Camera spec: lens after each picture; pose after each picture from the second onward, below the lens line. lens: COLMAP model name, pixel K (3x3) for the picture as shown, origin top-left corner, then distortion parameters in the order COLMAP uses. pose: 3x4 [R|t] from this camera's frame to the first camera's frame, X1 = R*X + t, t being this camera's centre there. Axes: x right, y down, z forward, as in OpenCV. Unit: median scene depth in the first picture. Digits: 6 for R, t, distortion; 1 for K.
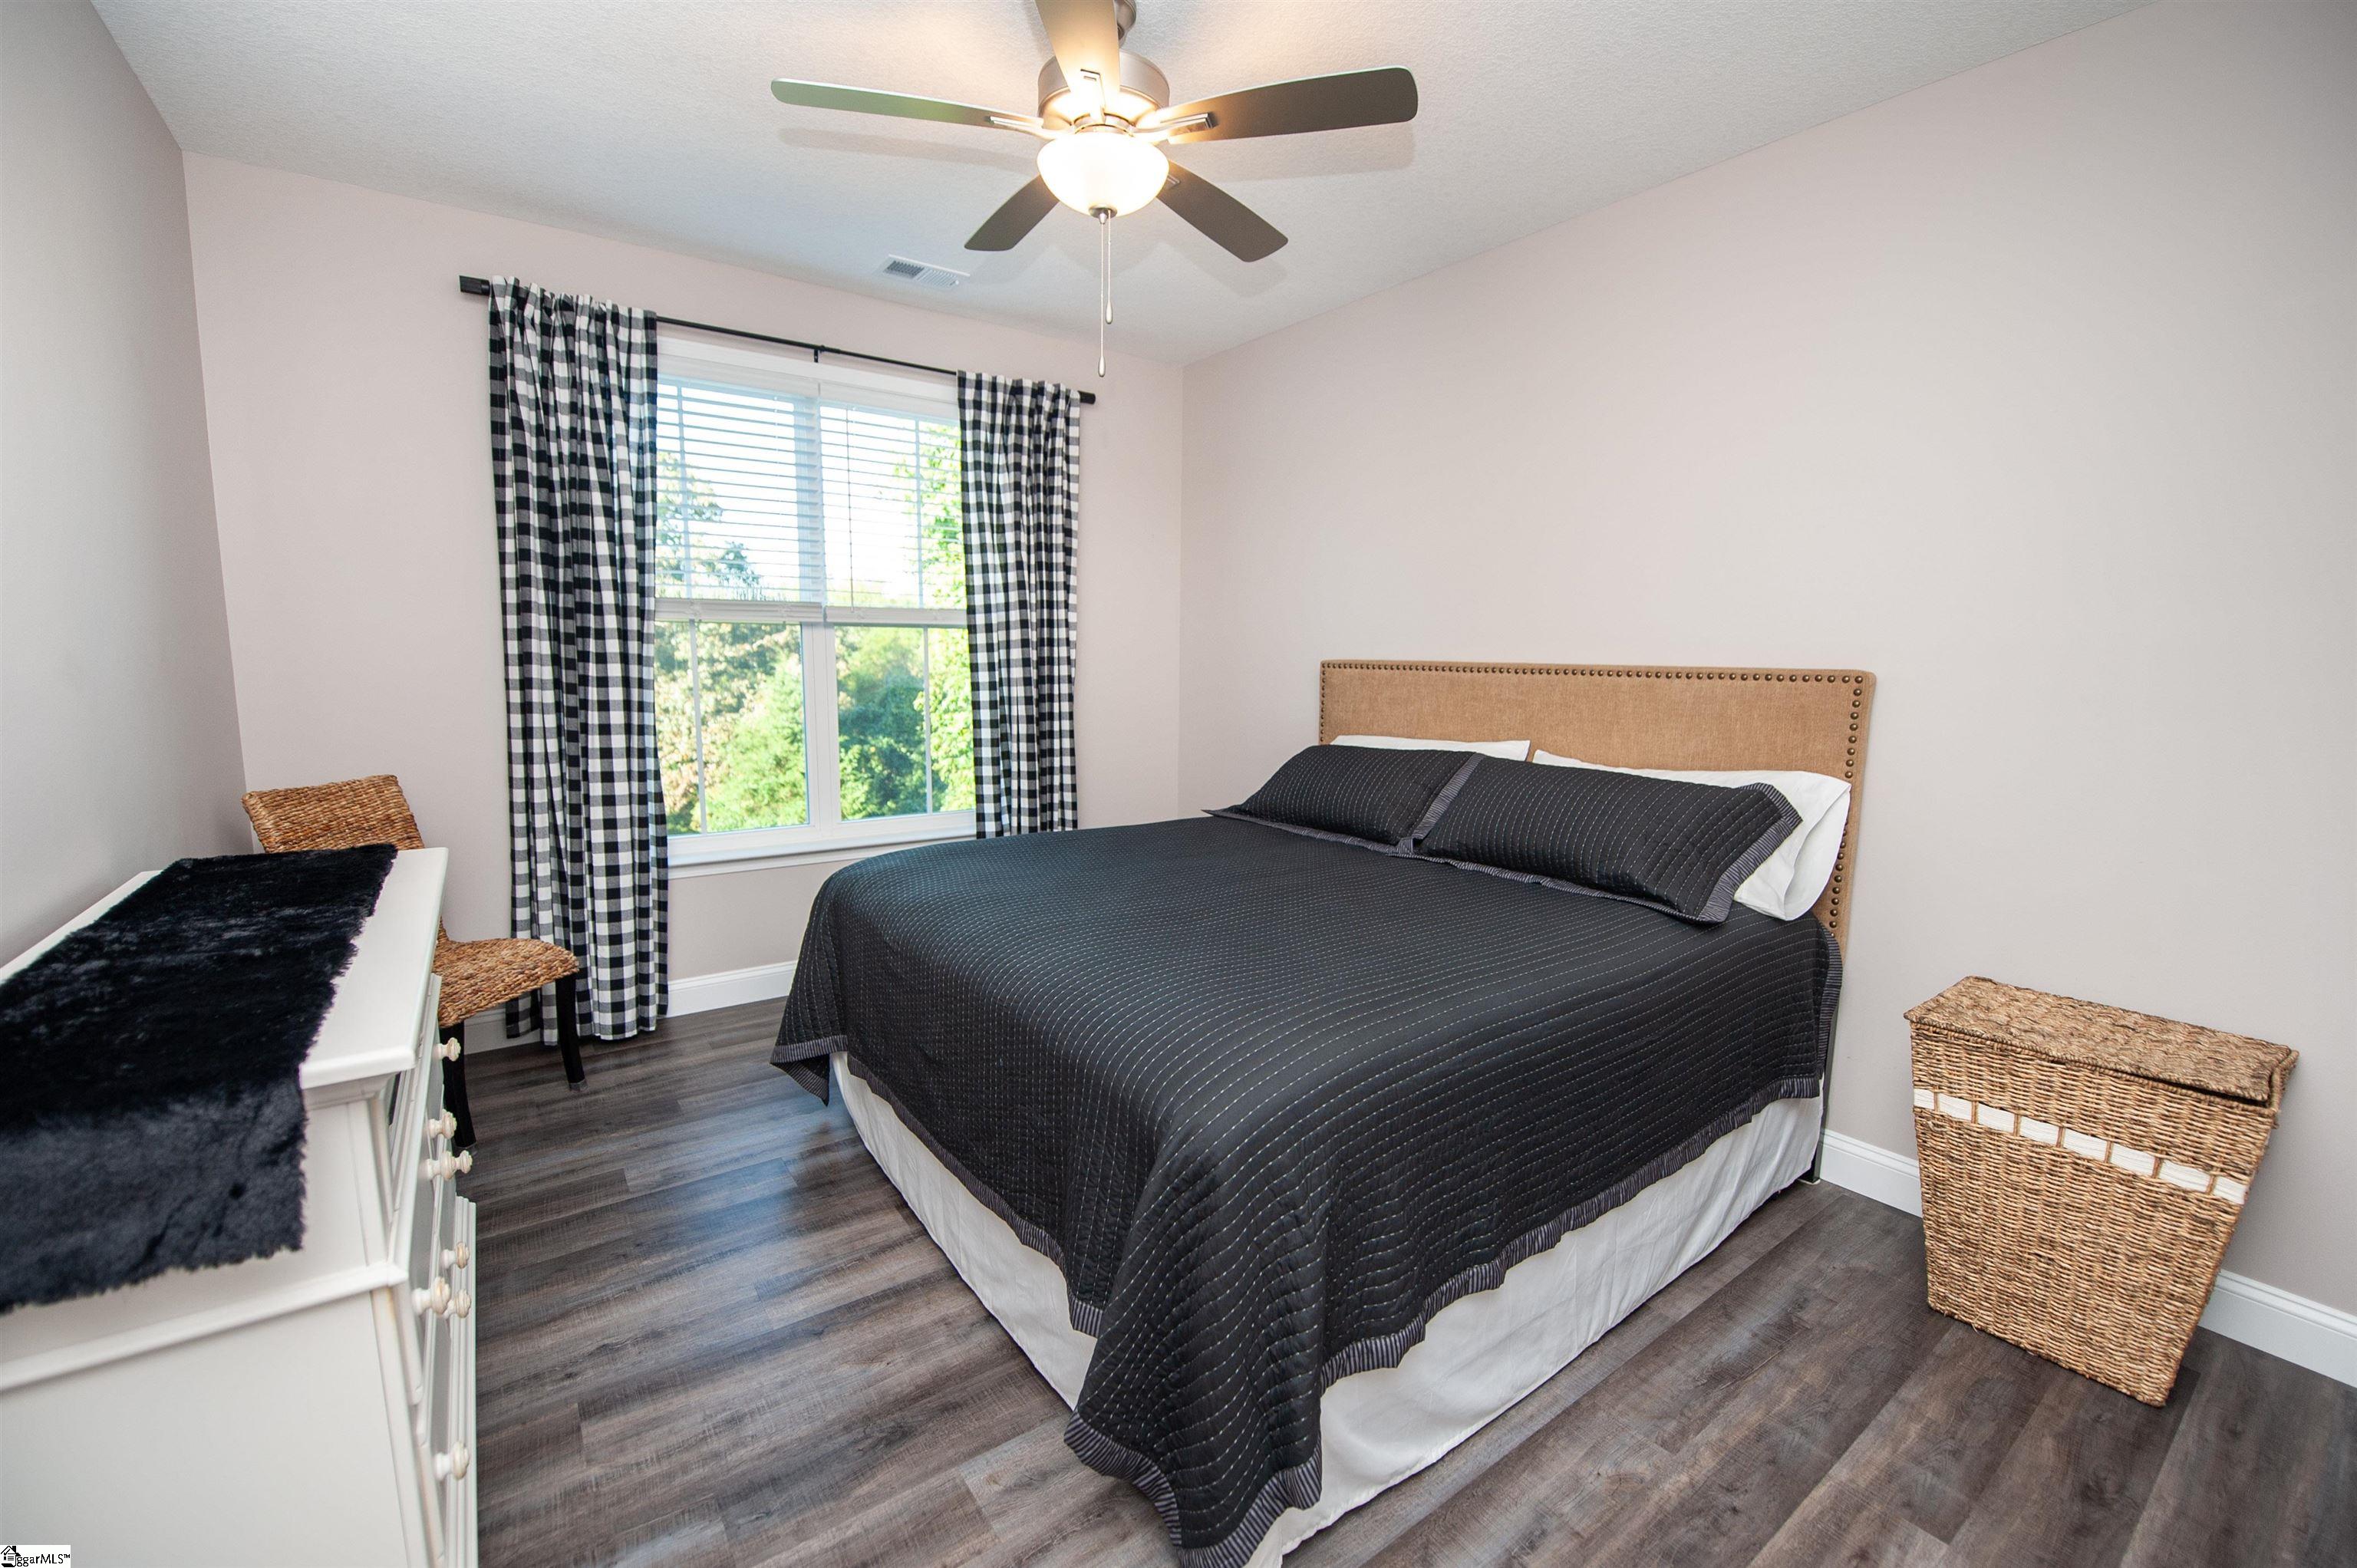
lens RADIAL K [[979.0, 0, 1178.5], [0, 979.0, 784.0], [0, 0, 1]] dist [-0.014655, -0.002908]
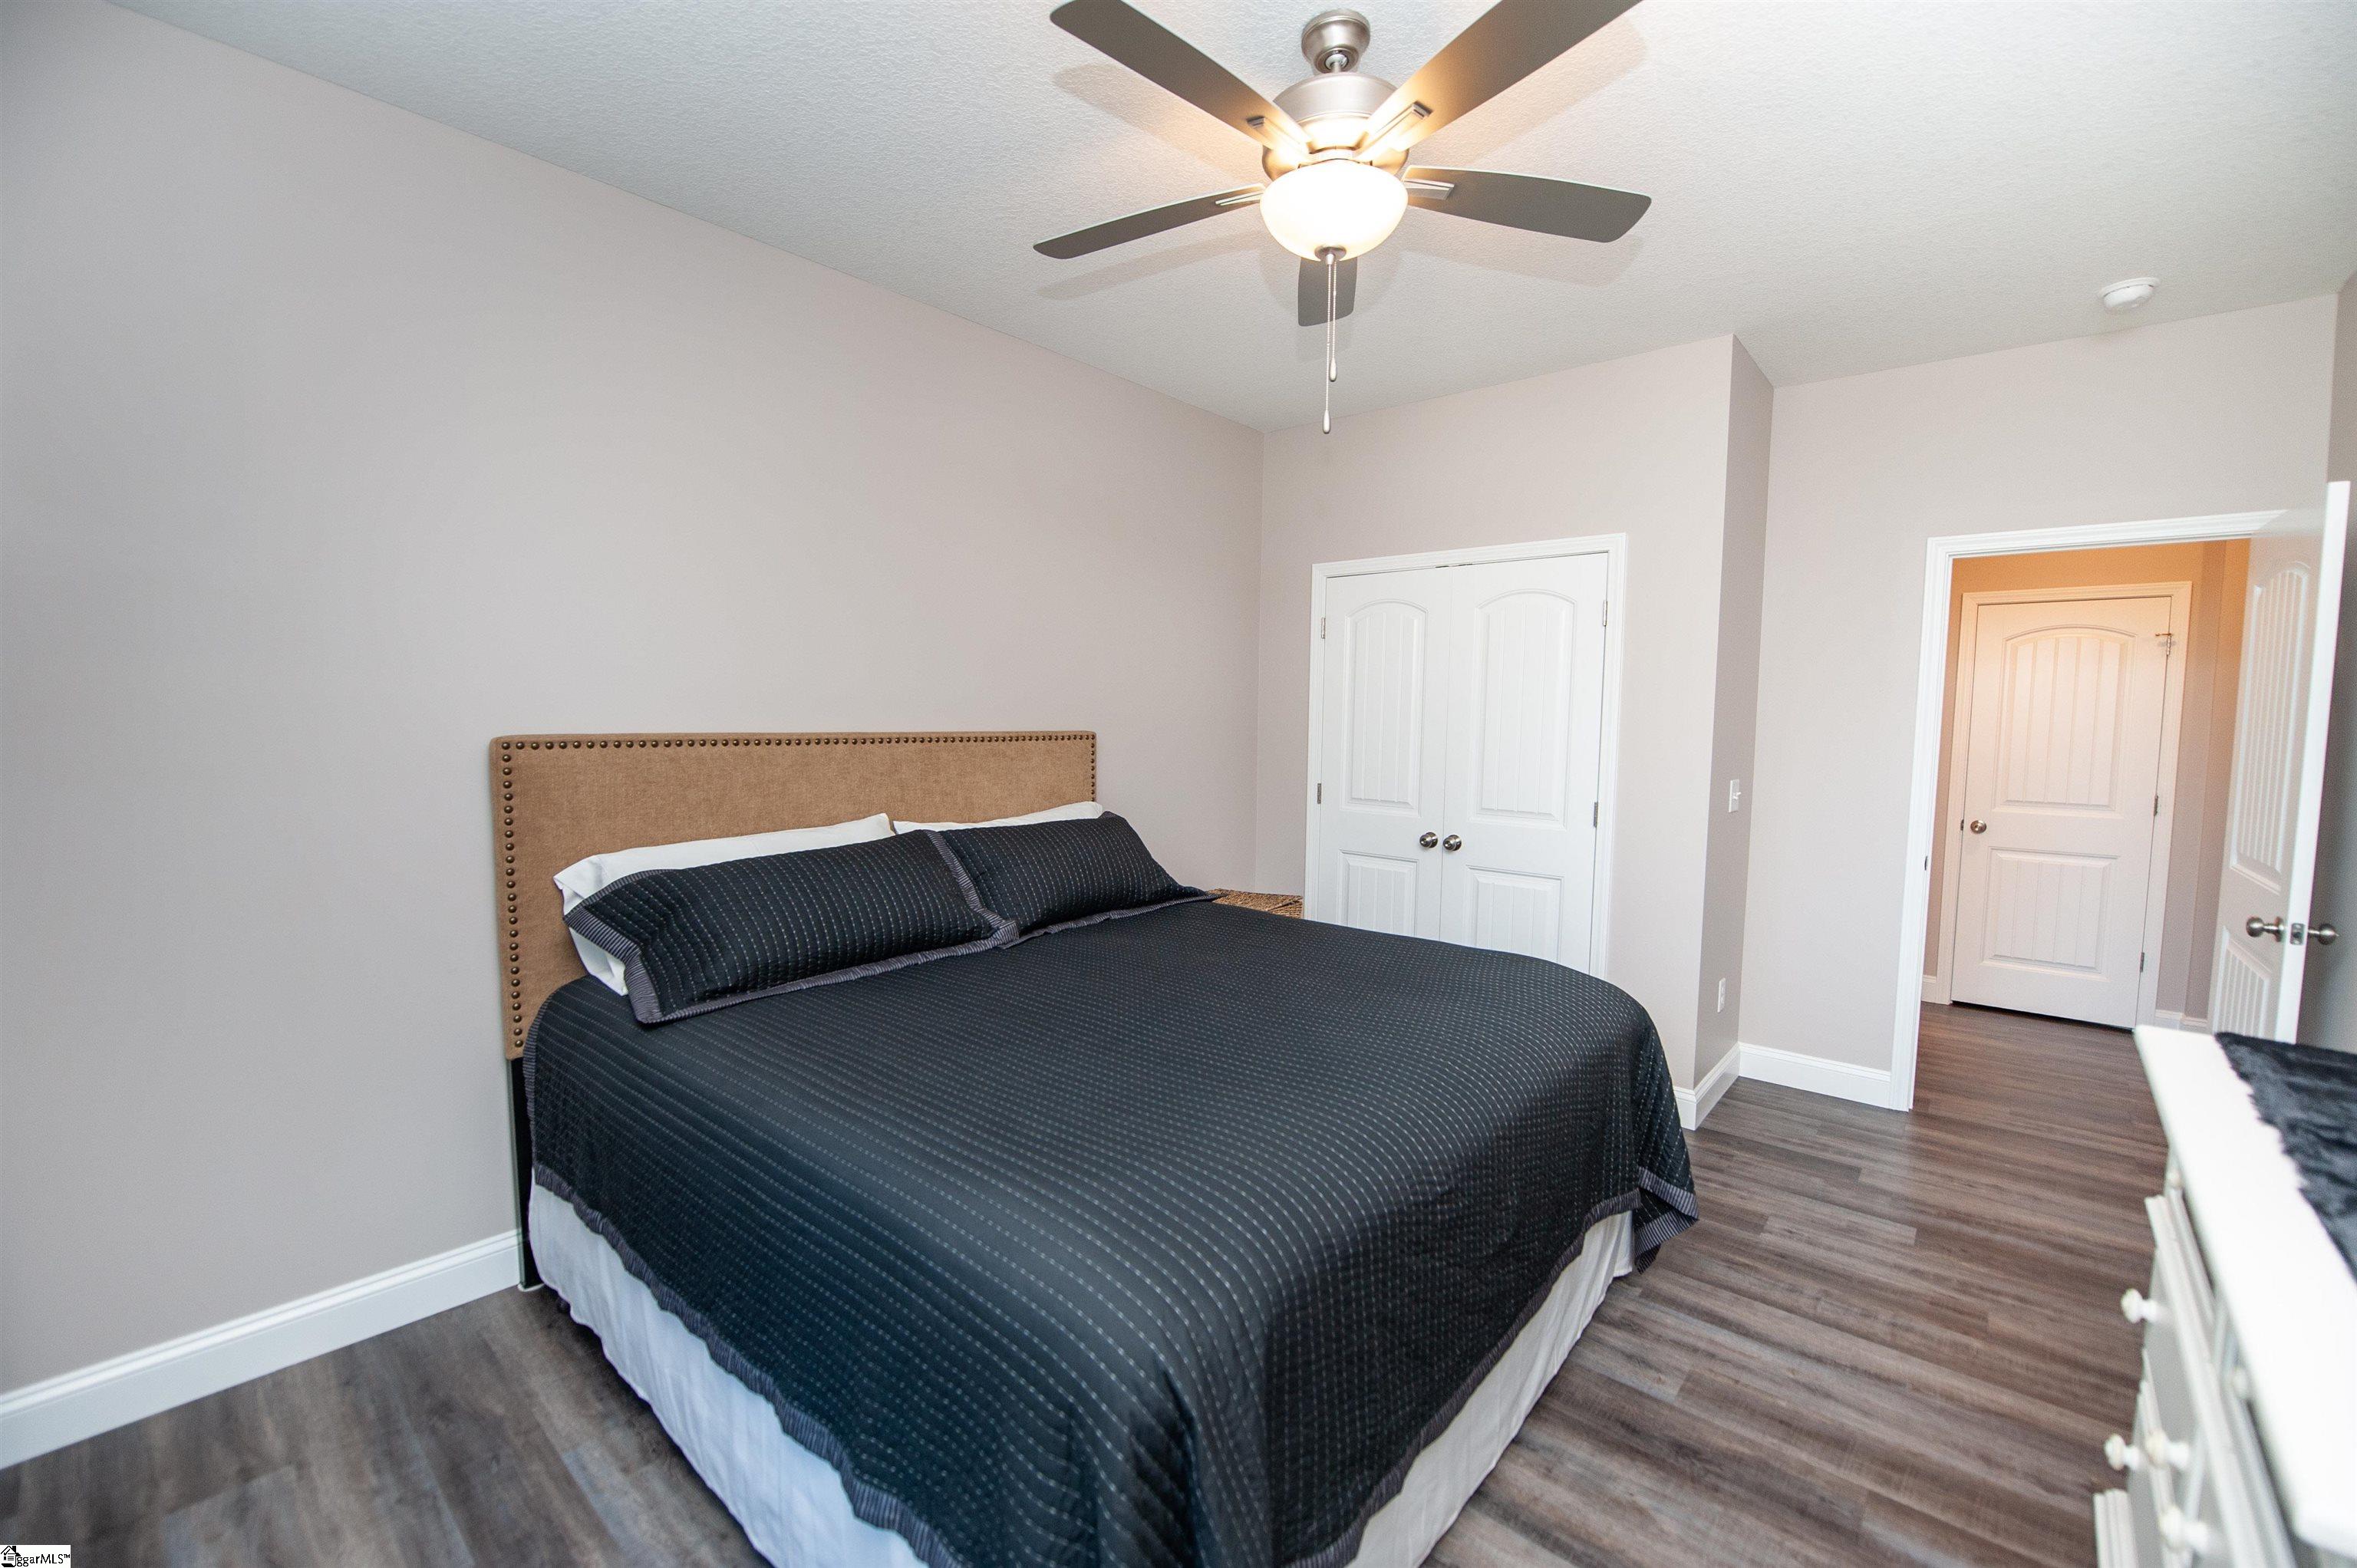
lens RADIAL K [[979.0, 0, 1178.5], [0, 979.0, 784.0], [0, 0, 1]] dist [-0.014655, -0.002908]
pose [[-0.236602, -0.088073, 0.967607, -0.940669], [0.107069, 0.987454, 0.116060, -0.225643], [-0.965689, 0.131060, -0.224204, 1.388639]]
